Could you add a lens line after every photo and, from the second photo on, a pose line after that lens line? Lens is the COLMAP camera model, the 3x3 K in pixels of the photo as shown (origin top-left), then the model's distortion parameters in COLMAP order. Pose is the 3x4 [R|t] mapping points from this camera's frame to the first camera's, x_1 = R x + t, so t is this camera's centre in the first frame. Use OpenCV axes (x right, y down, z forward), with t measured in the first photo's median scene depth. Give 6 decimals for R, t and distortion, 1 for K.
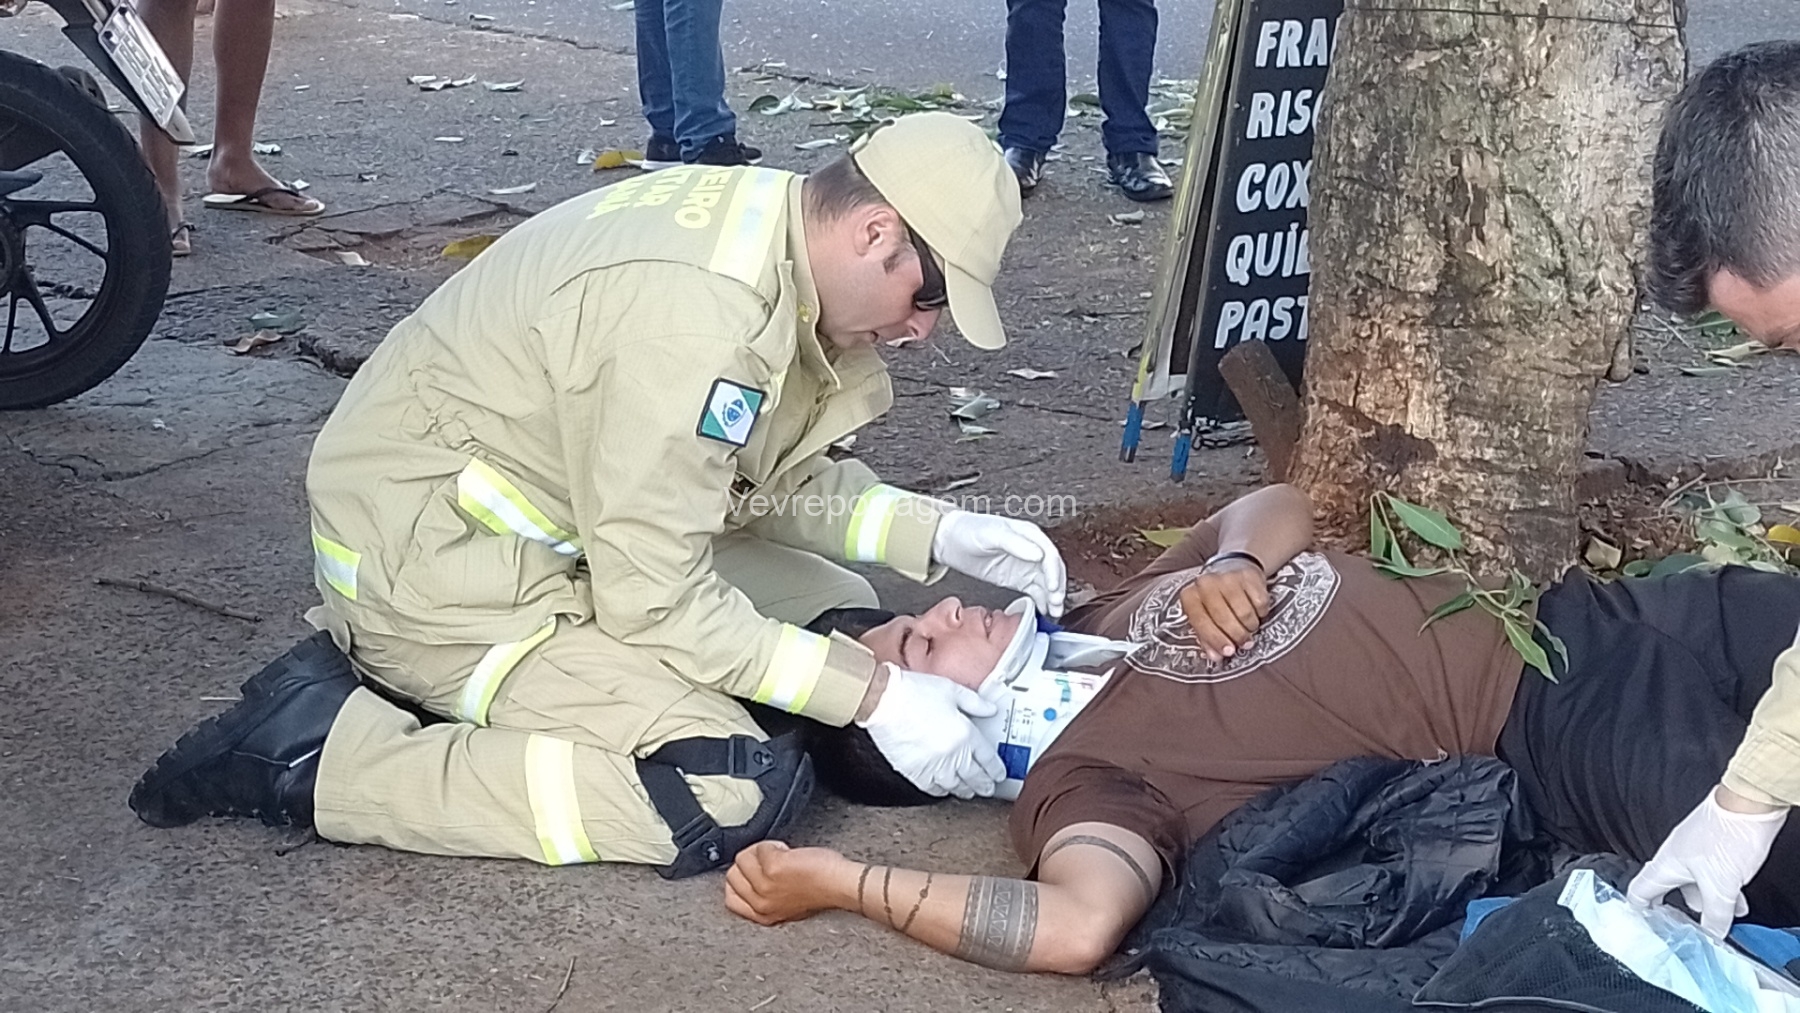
lens RADIAL K [[3057.8, 0, 912.8], [0, 3057.8, 518.2], [0, 0, 1]] dist [0.075235, 0.000000]
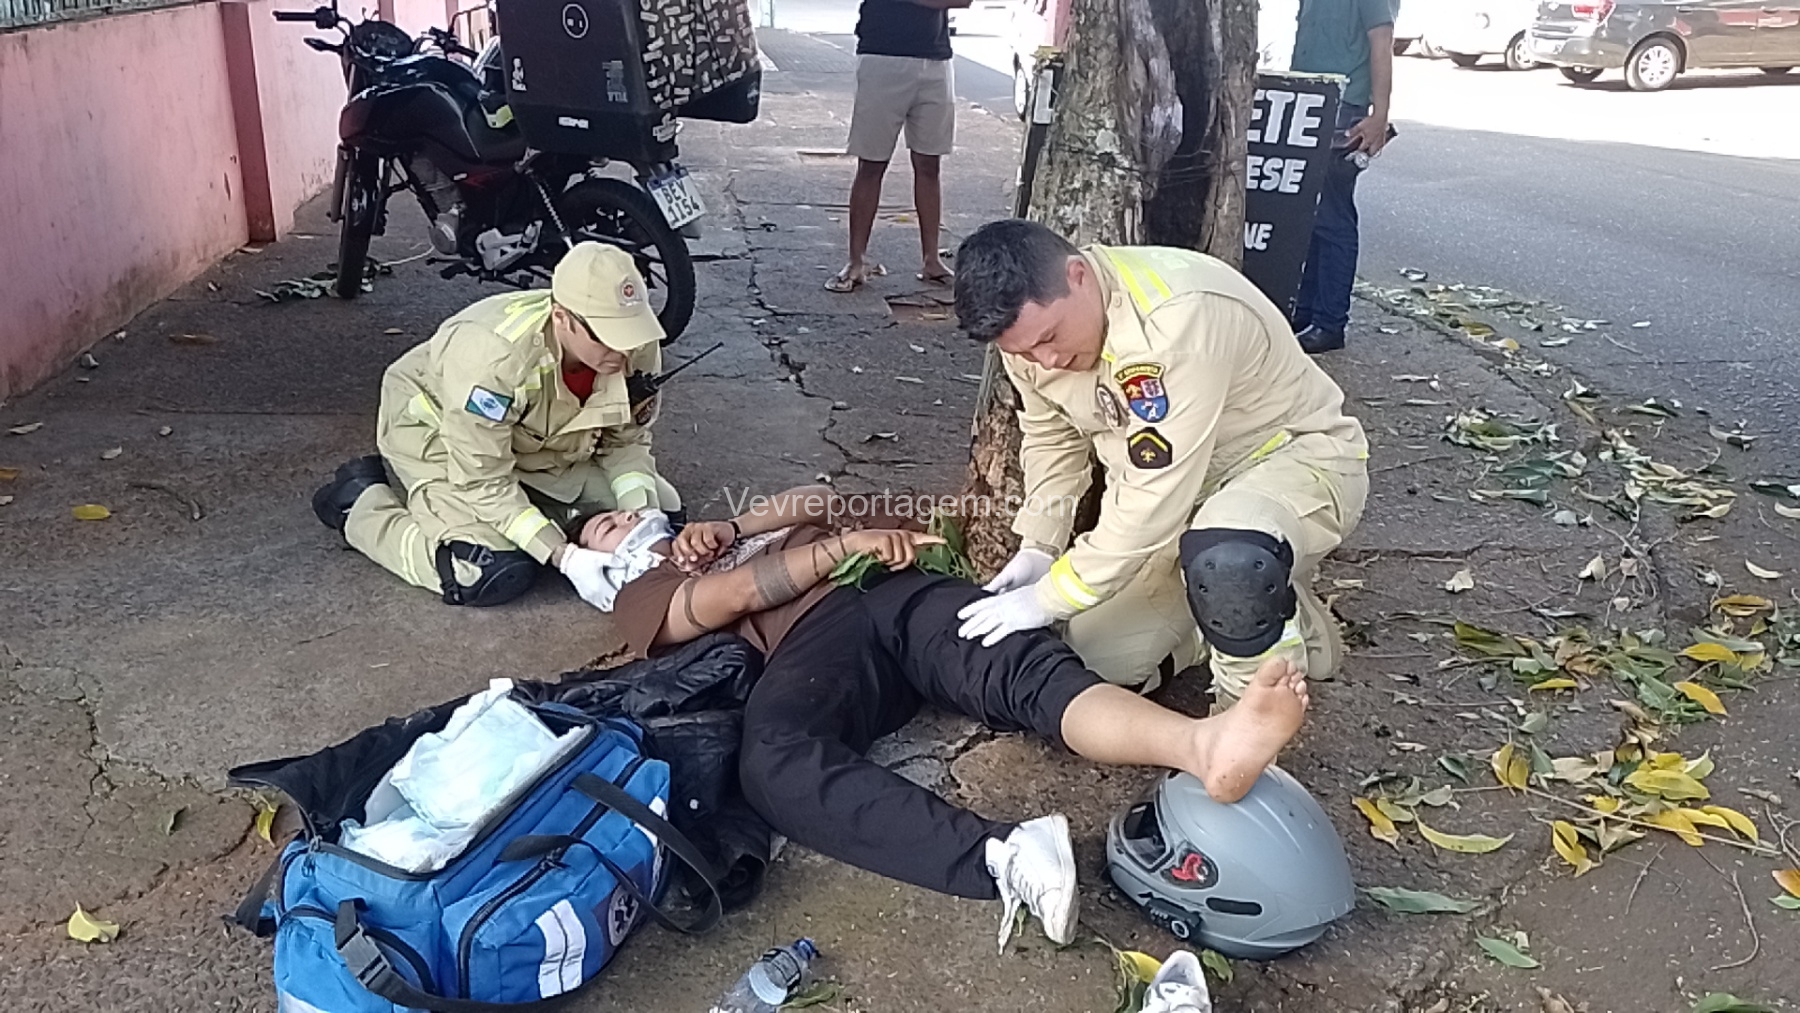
lens RADIAL K [[1518.4, 0, 914.2], [0, 1518.4, 513.6], [0, 0, 1]] dist [0.085001, -0.126779]
pose [[0.851582, 0.220585, -0.475554, 0.556687], [-0.198202, 0.975303, 0.097468, -0.087786], [0.485309, 0.011254, 0.874270, 0.201335]]
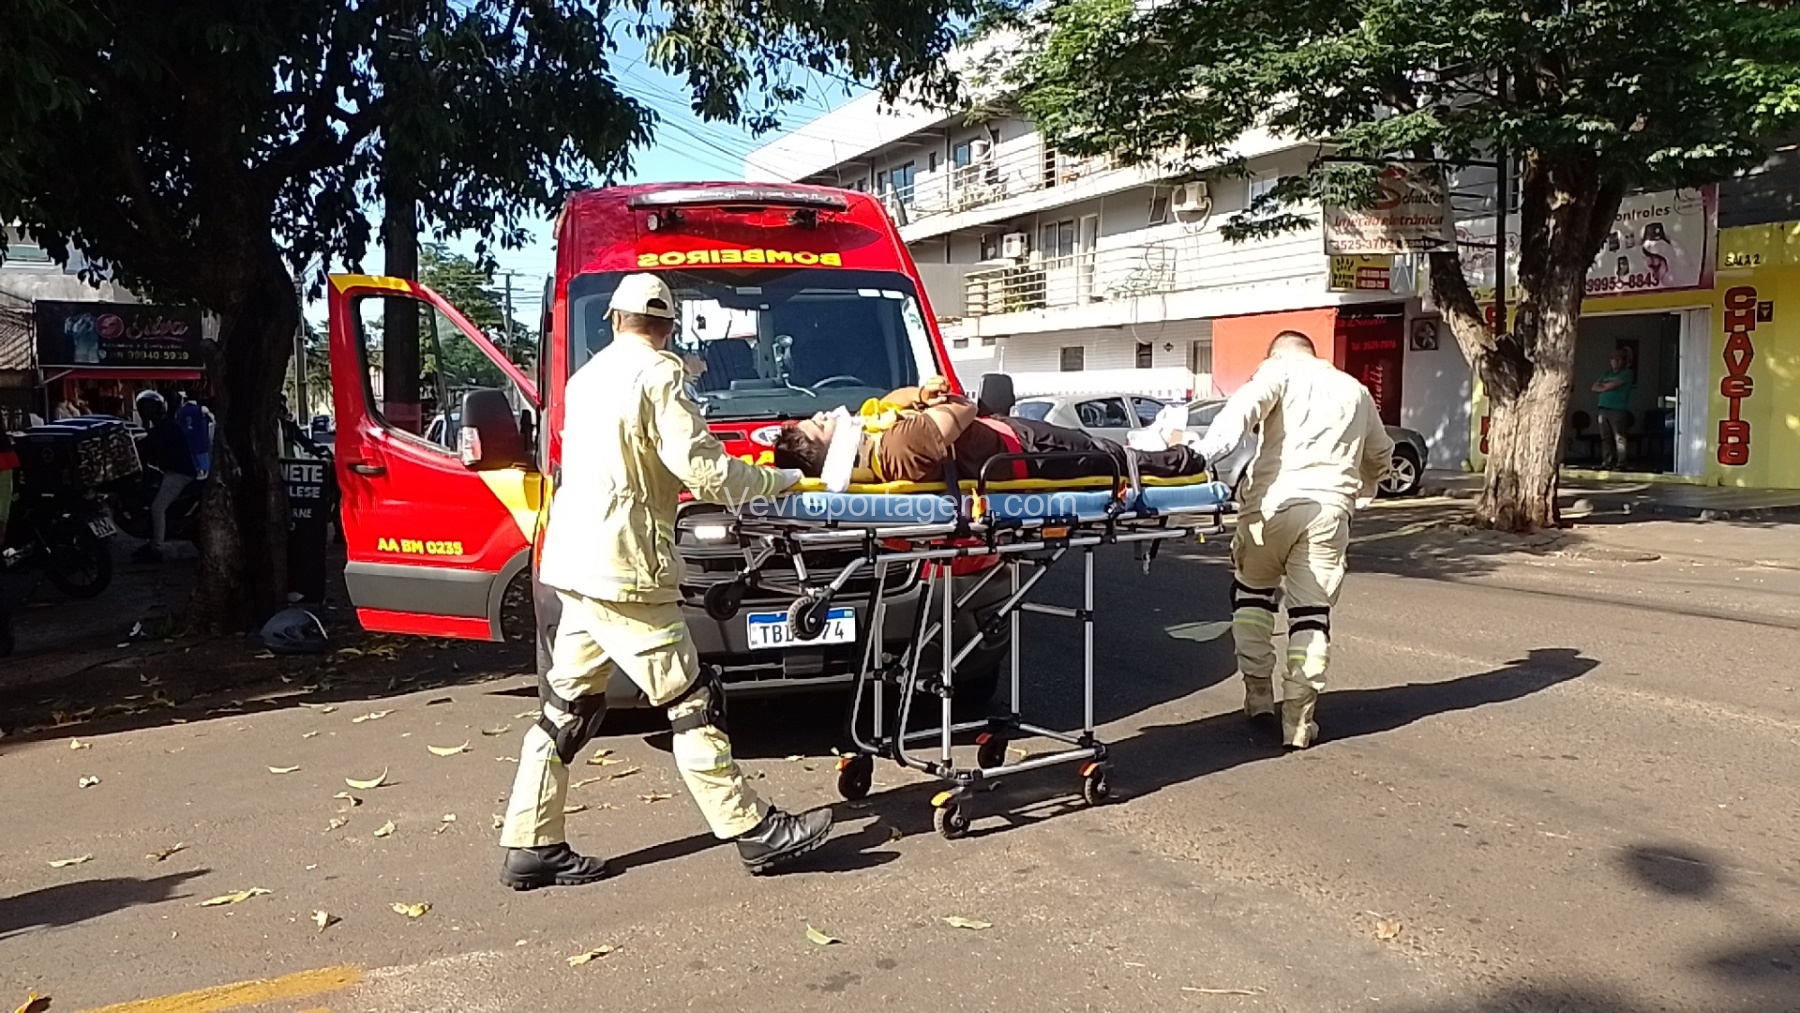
lens RADIAL K [[1307.0, 0, 897.9], [0, 1307.0, 521.7], [0, 0, 1]] dist [0.085770, -0.117410]
pose [[0.971137, 0.037693, -0.235526, 1.873676], [-0.085896, 0.976451, -0.197902, 0.197495], [0.222520, 0.212421, 0.951505, -0.925930]]
